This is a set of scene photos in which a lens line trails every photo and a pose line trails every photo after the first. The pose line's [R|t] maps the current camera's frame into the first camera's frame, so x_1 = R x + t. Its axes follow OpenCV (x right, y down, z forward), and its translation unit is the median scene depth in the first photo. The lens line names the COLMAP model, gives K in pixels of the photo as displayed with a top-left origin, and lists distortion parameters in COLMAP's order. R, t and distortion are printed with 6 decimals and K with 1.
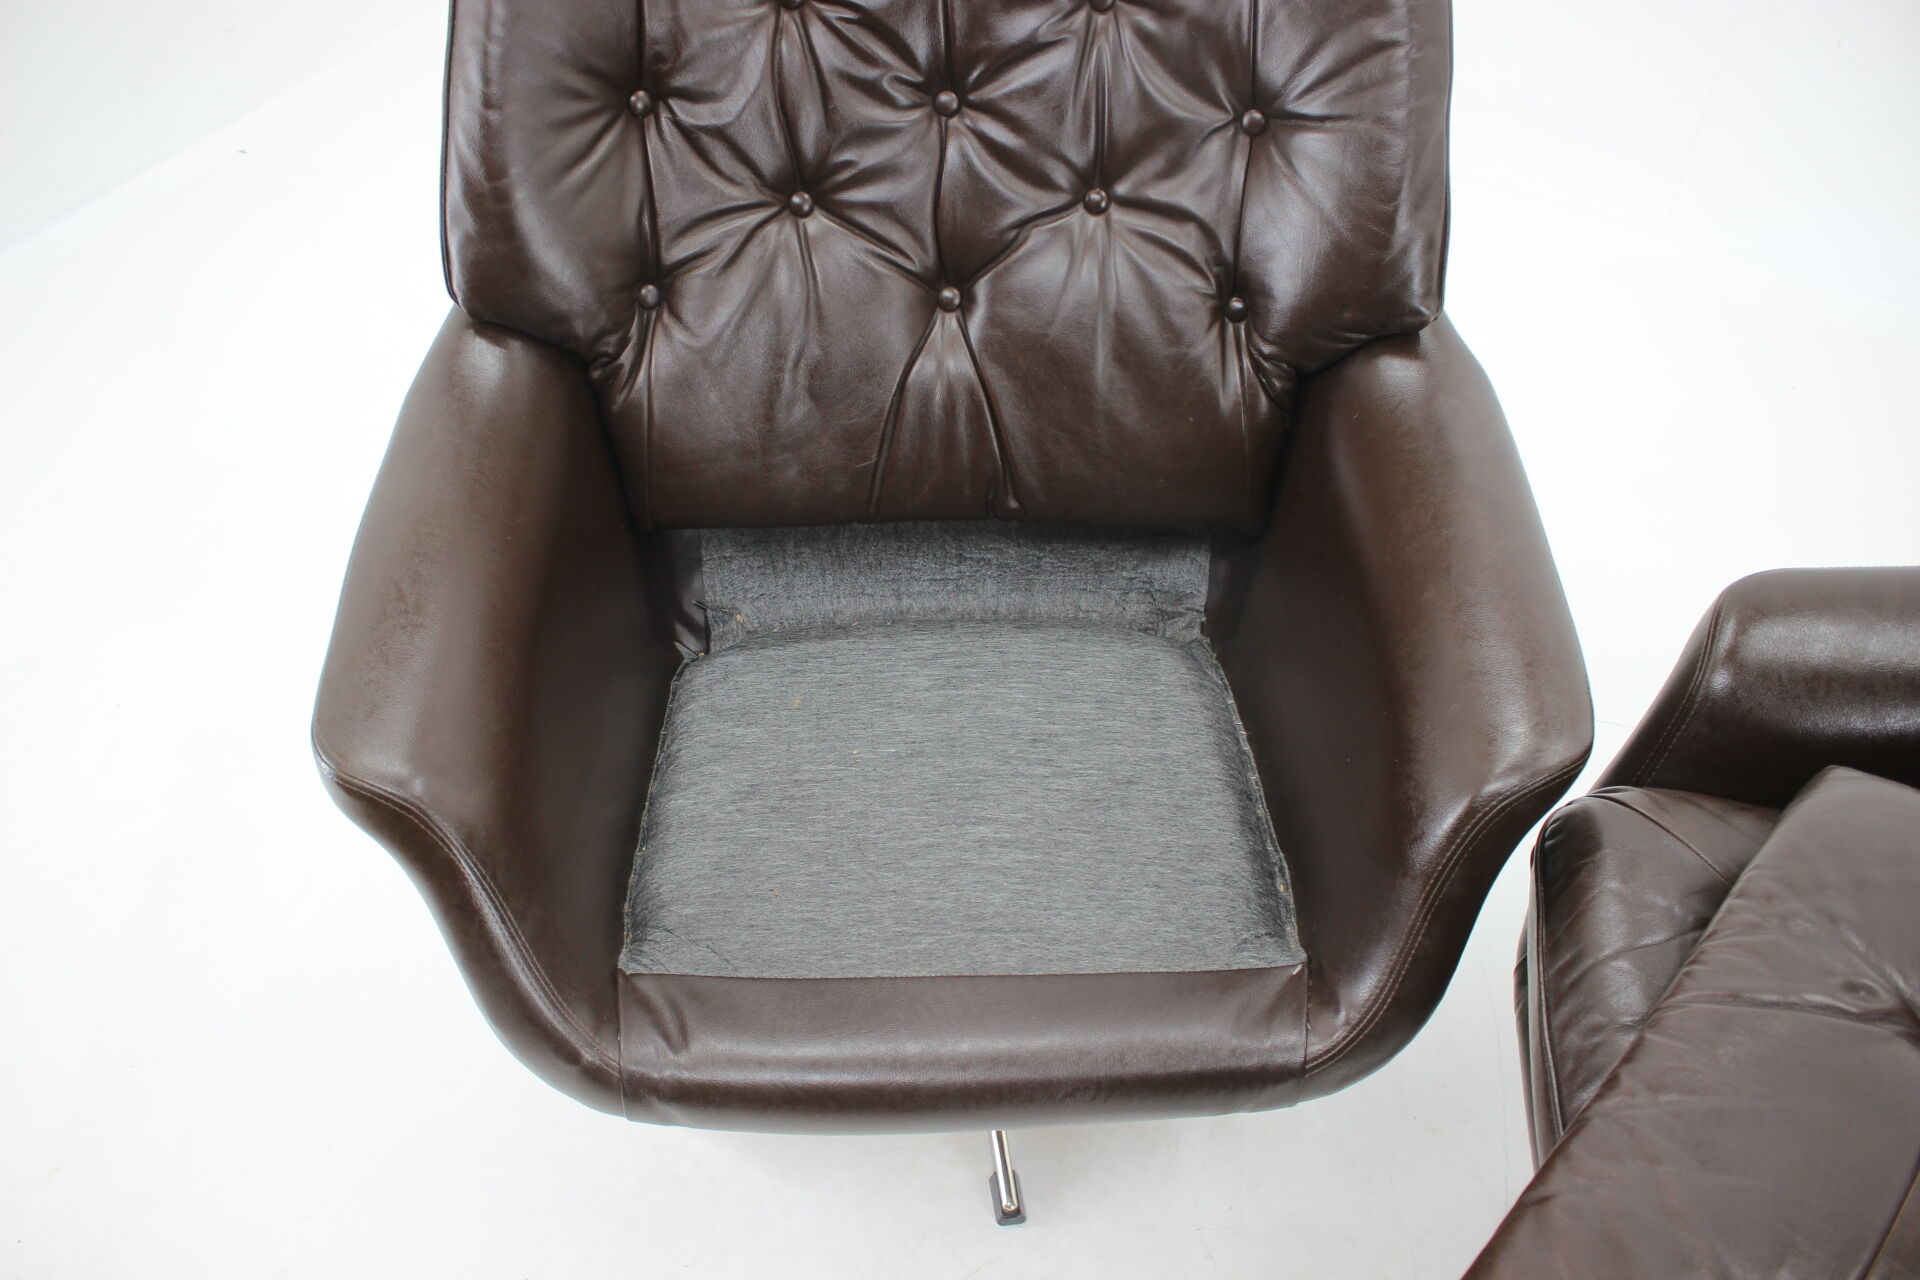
lens RADIAL K [[1657.1, 0, 964.1], [0, 1657.1, 644.0], [0, 0, 1]] dist [-0.108009, 0.006723]
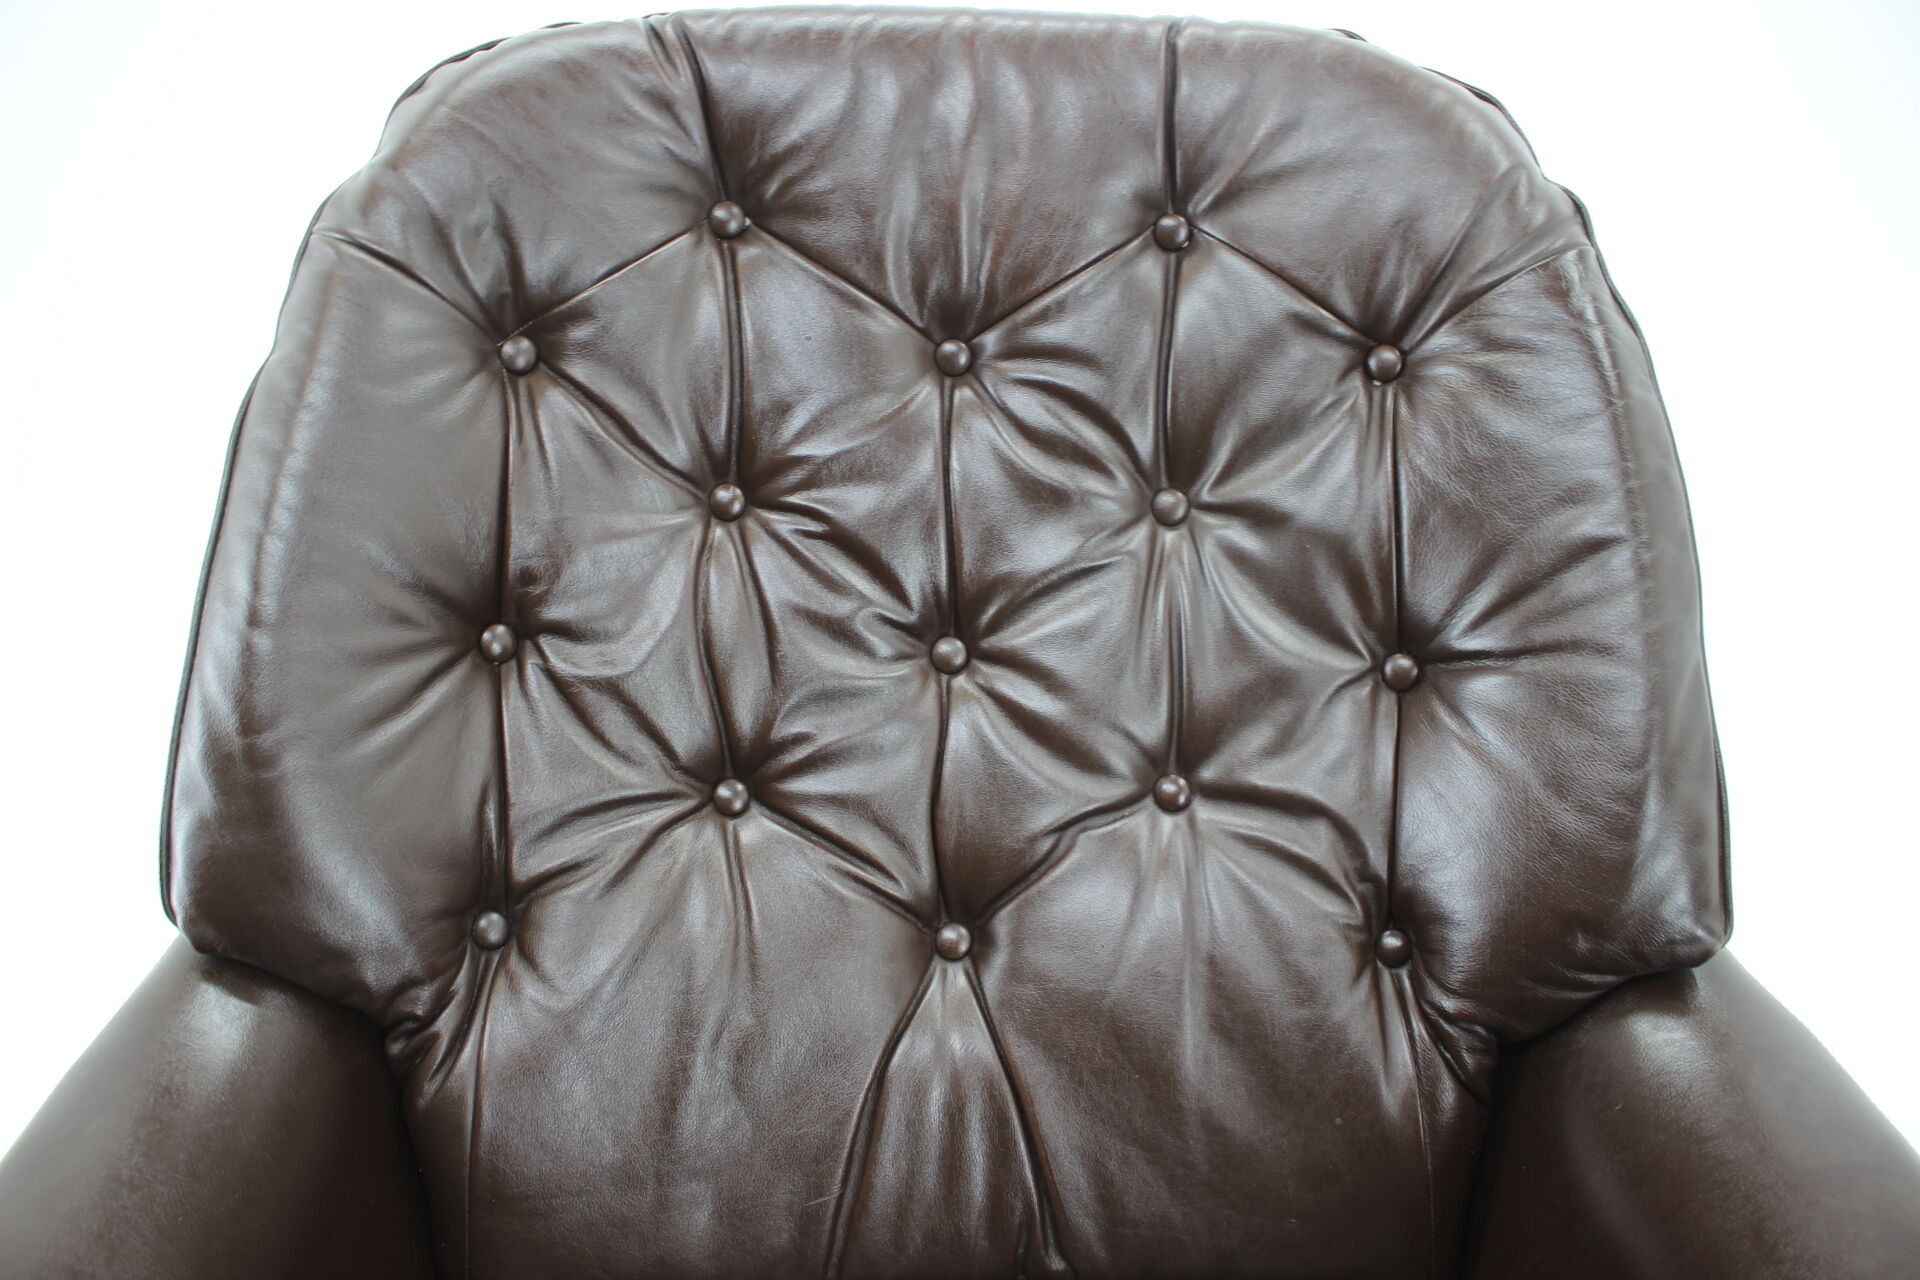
lens RADIAL K [[1657.1, 0, 948.2], [0, 1657.1, 698.9], [0, 0, 1]] dist [-0.108009, 0.006723]
pose [[0.999859, -0.002307, 0.016617, -0.022785], [0.008688, 0.918535, -0.395243, -0.039341], [-0.014351, 0.395332, 0.918426, 0.372845]]
